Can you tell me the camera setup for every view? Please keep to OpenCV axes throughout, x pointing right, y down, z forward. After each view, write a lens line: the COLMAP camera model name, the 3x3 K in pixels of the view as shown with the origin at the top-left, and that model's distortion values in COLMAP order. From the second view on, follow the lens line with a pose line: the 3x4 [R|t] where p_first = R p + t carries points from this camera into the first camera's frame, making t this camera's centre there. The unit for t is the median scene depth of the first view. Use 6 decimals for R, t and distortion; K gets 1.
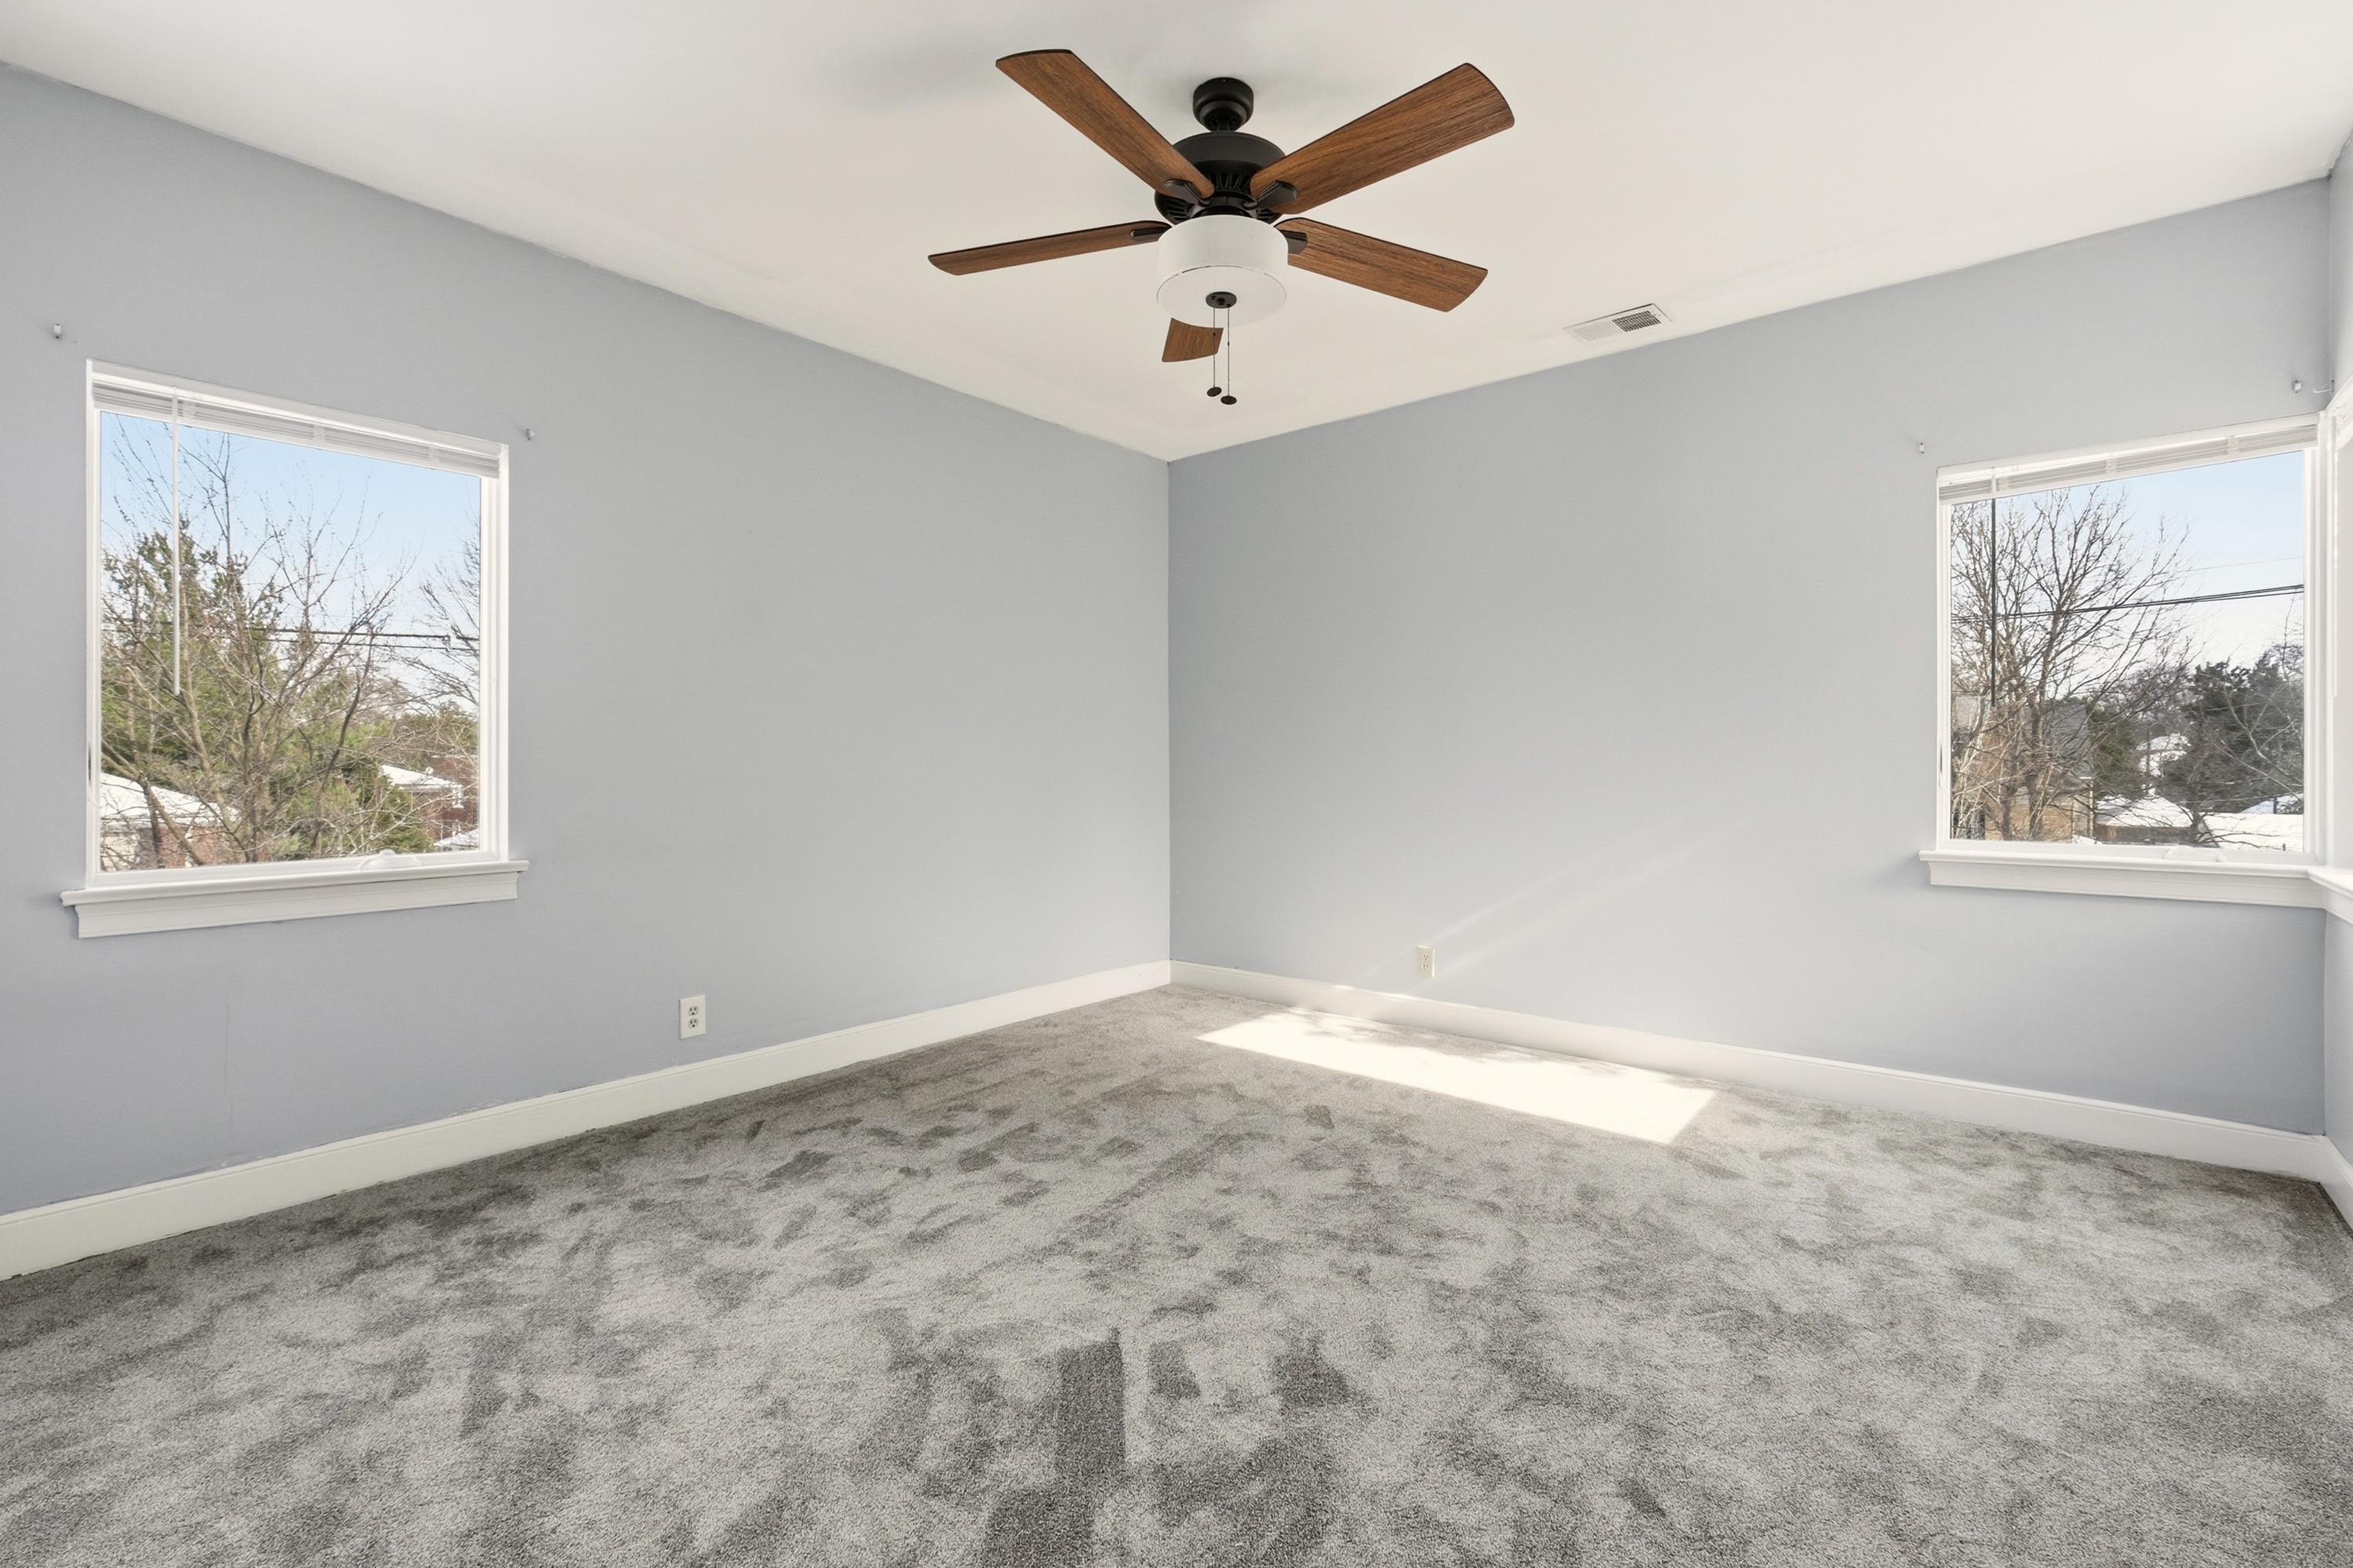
lens RADIAL K [[1025.9, 0, 1175.3], [0, 1025.9, 764.6], [0, 0, 1]] dist [-0.001626, 0.000050]
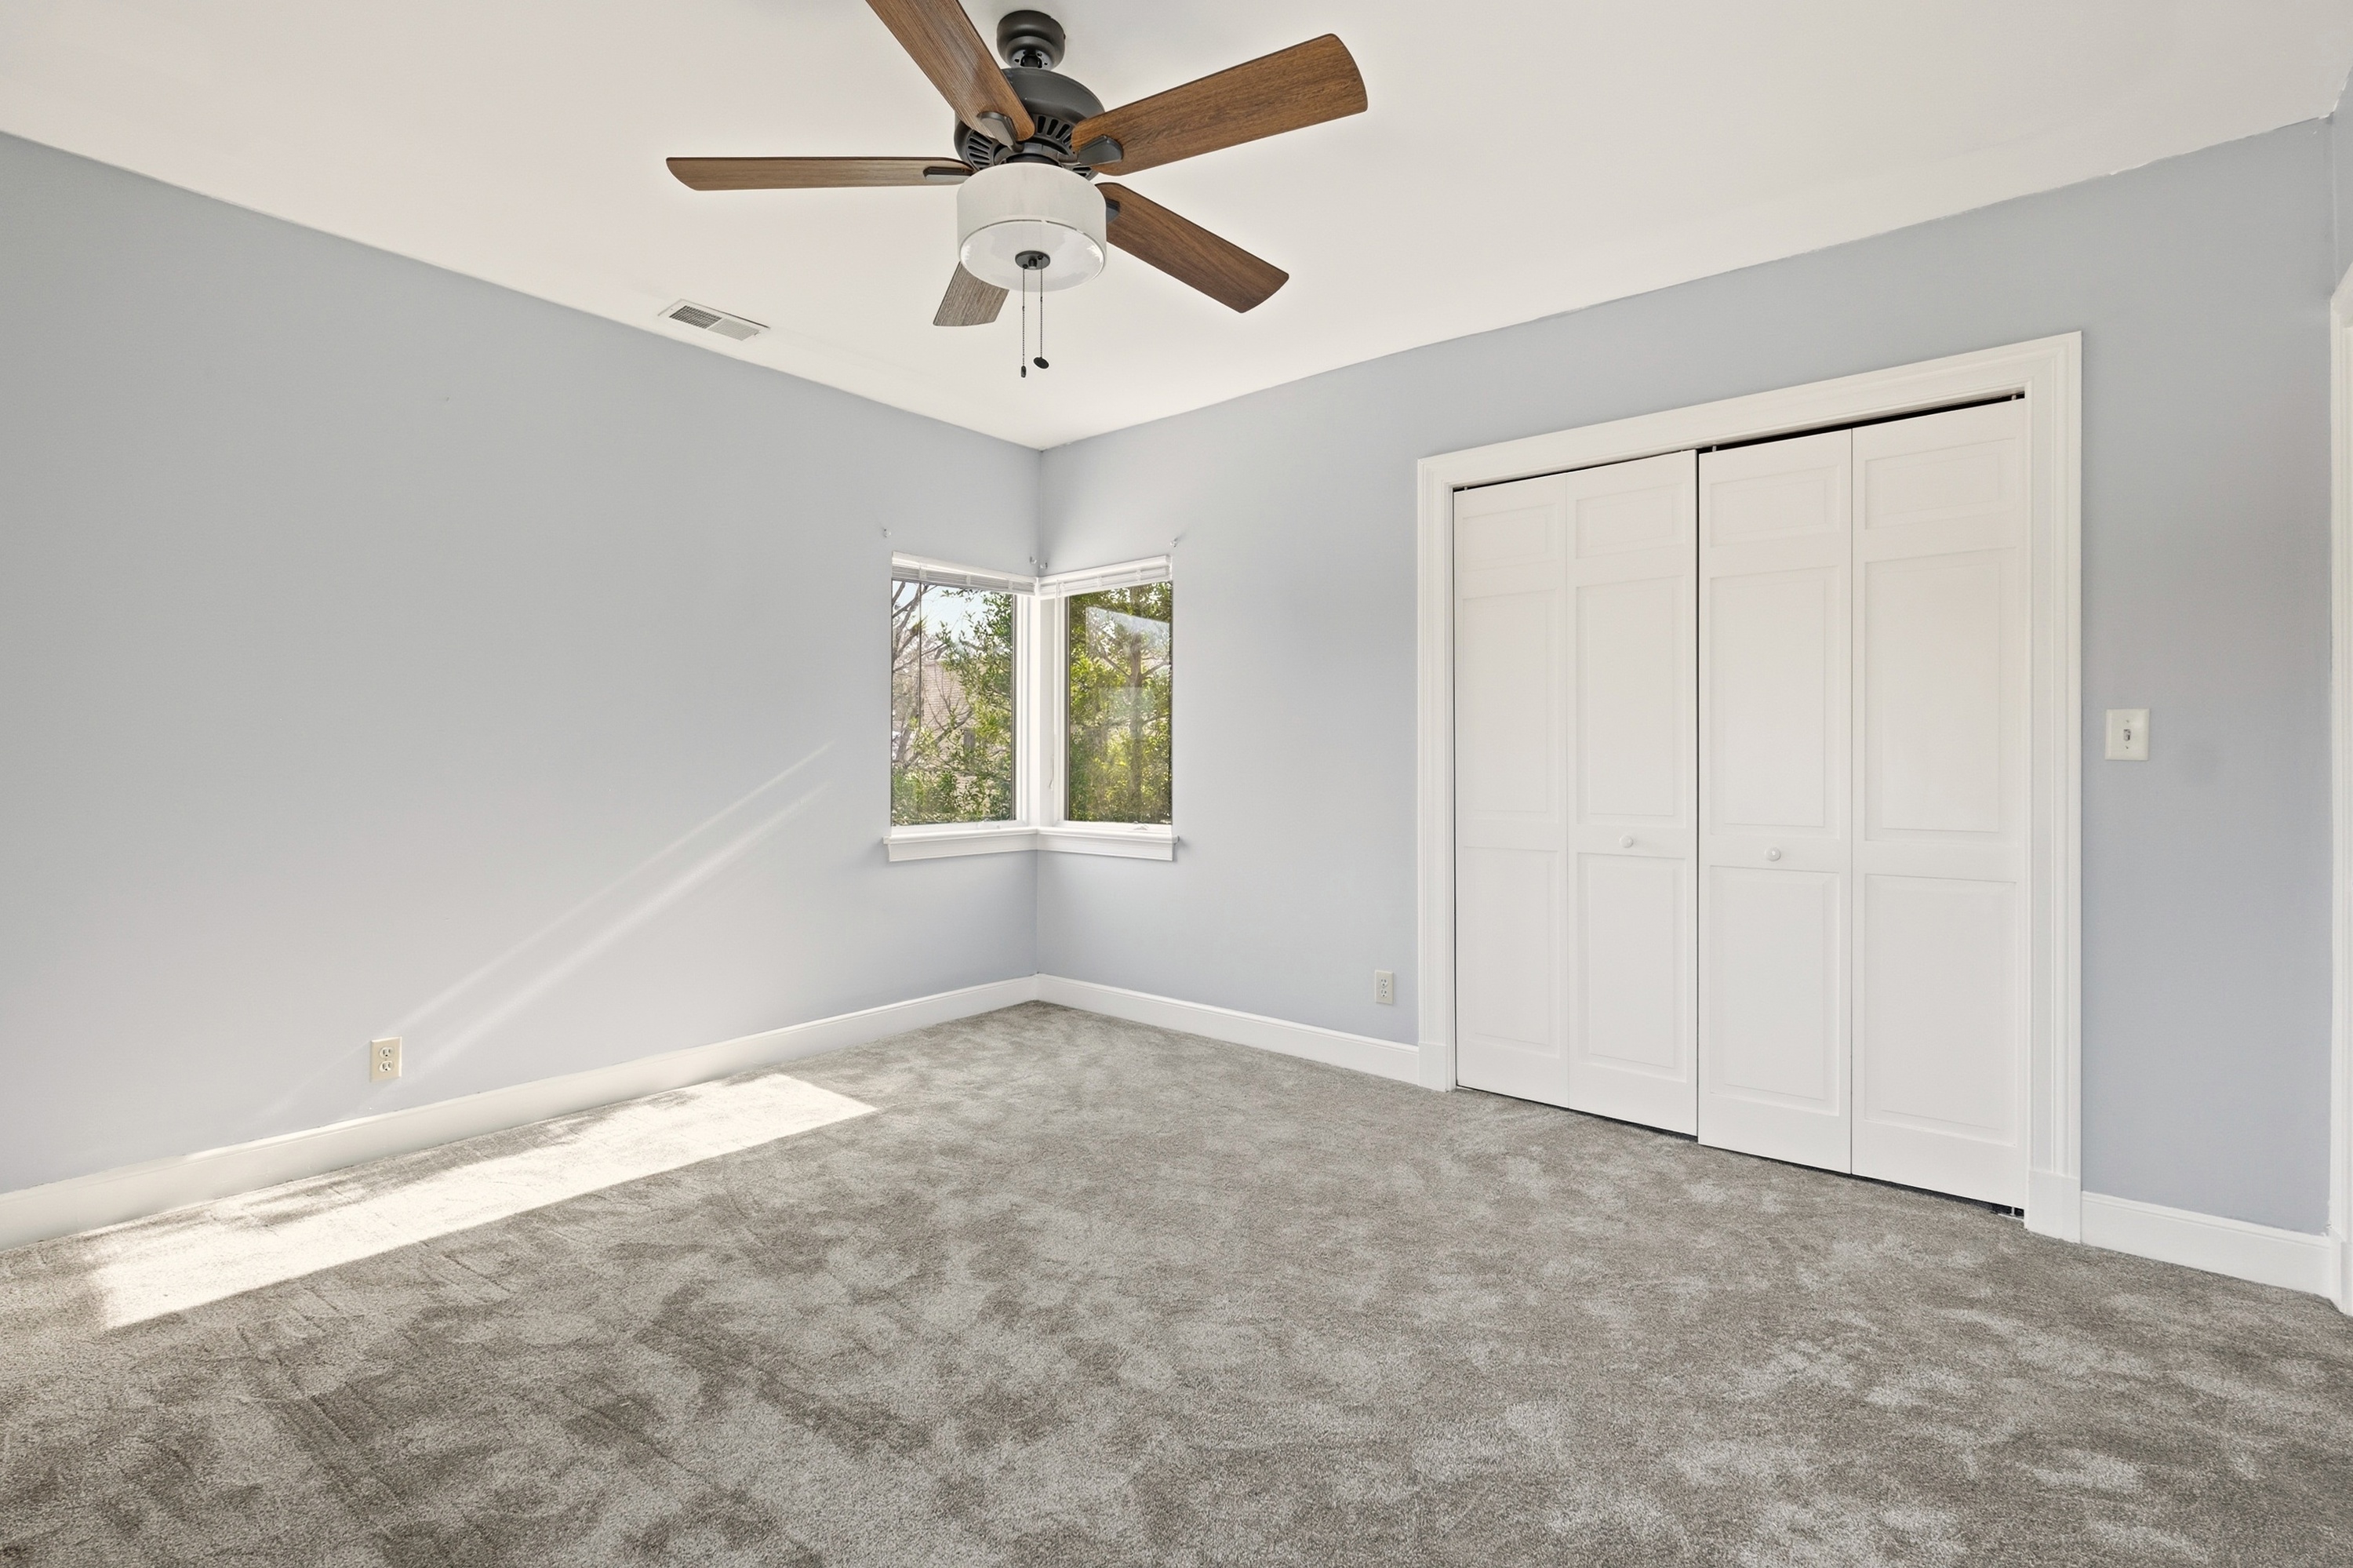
lens RADIAL K [[1025.9, 0, 1175.3], [0, 1025.9, 764.6], [0, 0, 1]] dist [-0.001626, 0.000050]
pose [[0.005234, 0.008284, 0.999952, -0.604175], [0.002394, 0.999963, -0.008297, 0.002764], [-0.999983, 0.002437, 0.005214, 0.633259]]
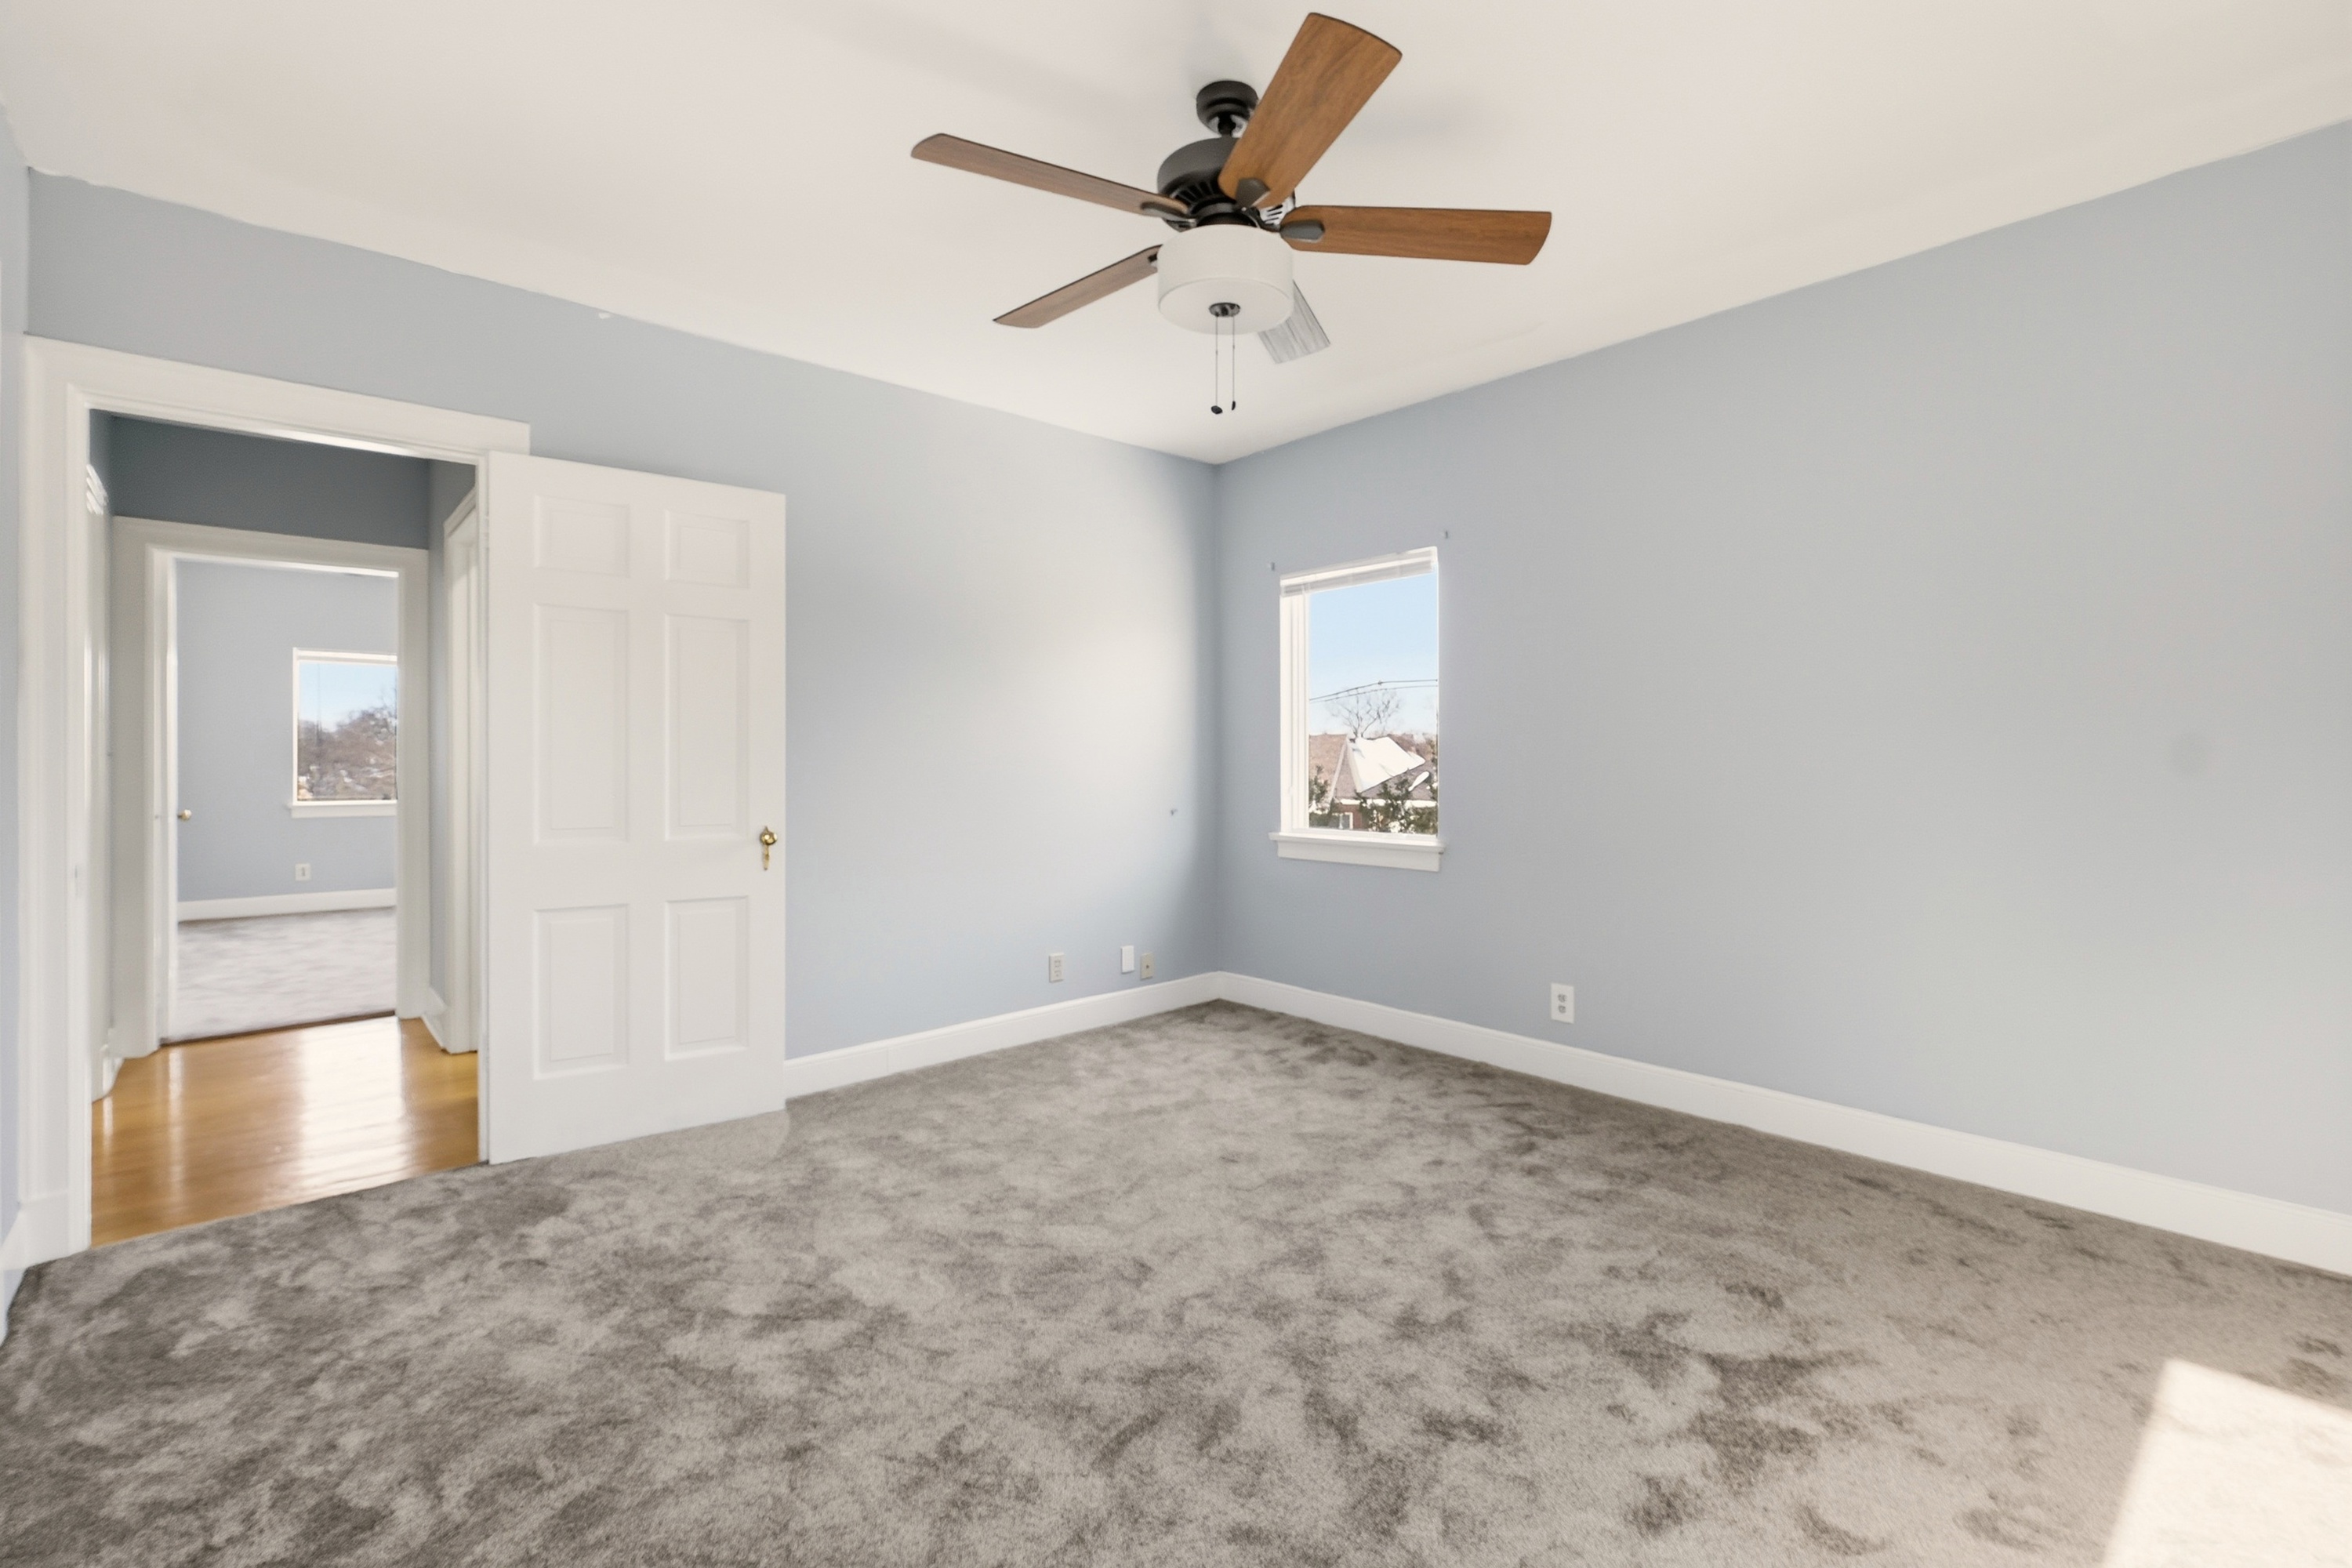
lens RADIAL K [[1025.5, 0, 1174.8], [0, 1025.5, 764.6], [0, 0, 1]] dist [-0.001626, 0.000050]
pose [[-0.144661, -0.001810, -0.989480, 0.752567], [-0.002568, 0.999996, -0.001454, -0.011165], [0.989478, 0.002331, -0.144665, 0.810808]]
